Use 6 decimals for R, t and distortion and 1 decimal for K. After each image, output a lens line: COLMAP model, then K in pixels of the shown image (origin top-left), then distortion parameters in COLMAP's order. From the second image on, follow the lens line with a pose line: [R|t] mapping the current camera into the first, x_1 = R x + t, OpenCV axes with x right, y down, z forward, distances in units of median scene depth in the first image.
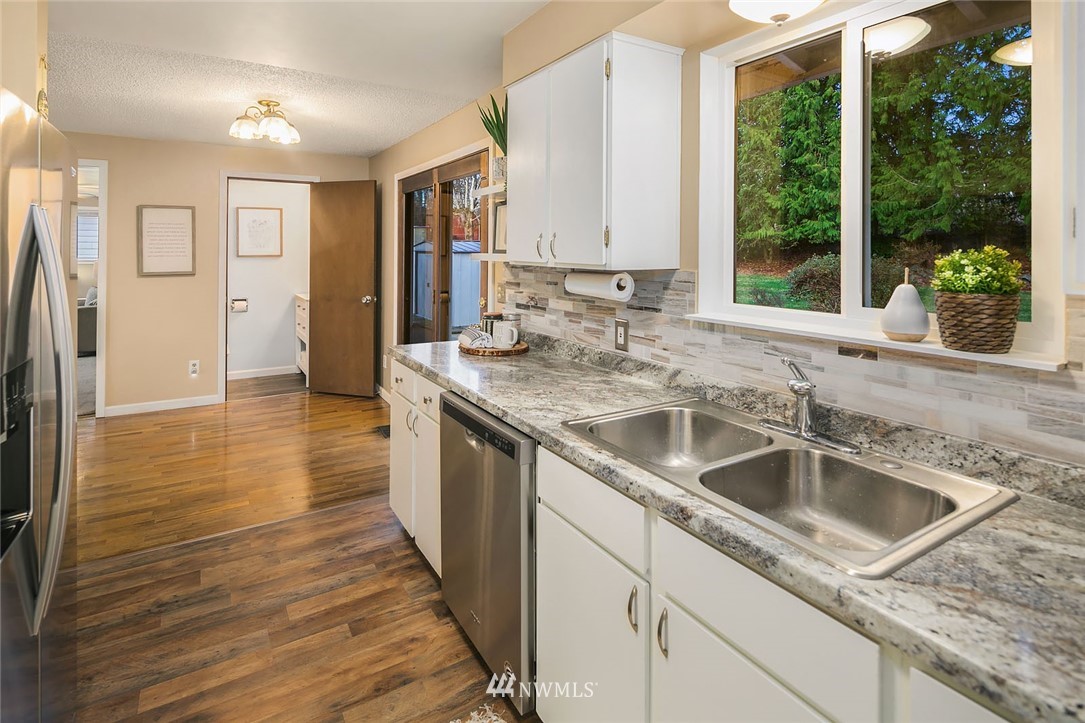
lens RADIAL K [[538.7, 0, 542.4], [0, 538.7, 334.6], [0, 0, 1]] dist [0.001240, -0.000384]
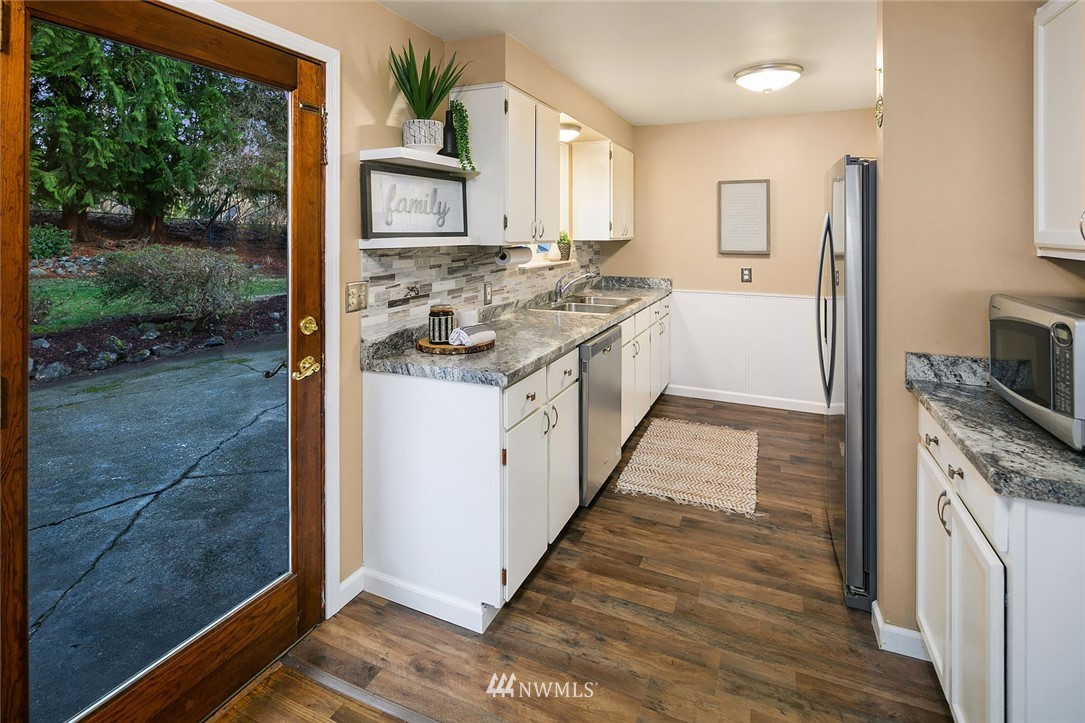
lens RADIAL K [[523.8, 0, 542.5], [0, 523.8, 361.5], [0, 0, 1]] dist [-0.000137, -0.000202]
pose [[-0.567088, -0.201179, 0.798710, -0.970418], [0.128858, 0.936102, 0.327275, -0.239421], [-0.813515, 0.288514, -0.504929, 1.490004]]
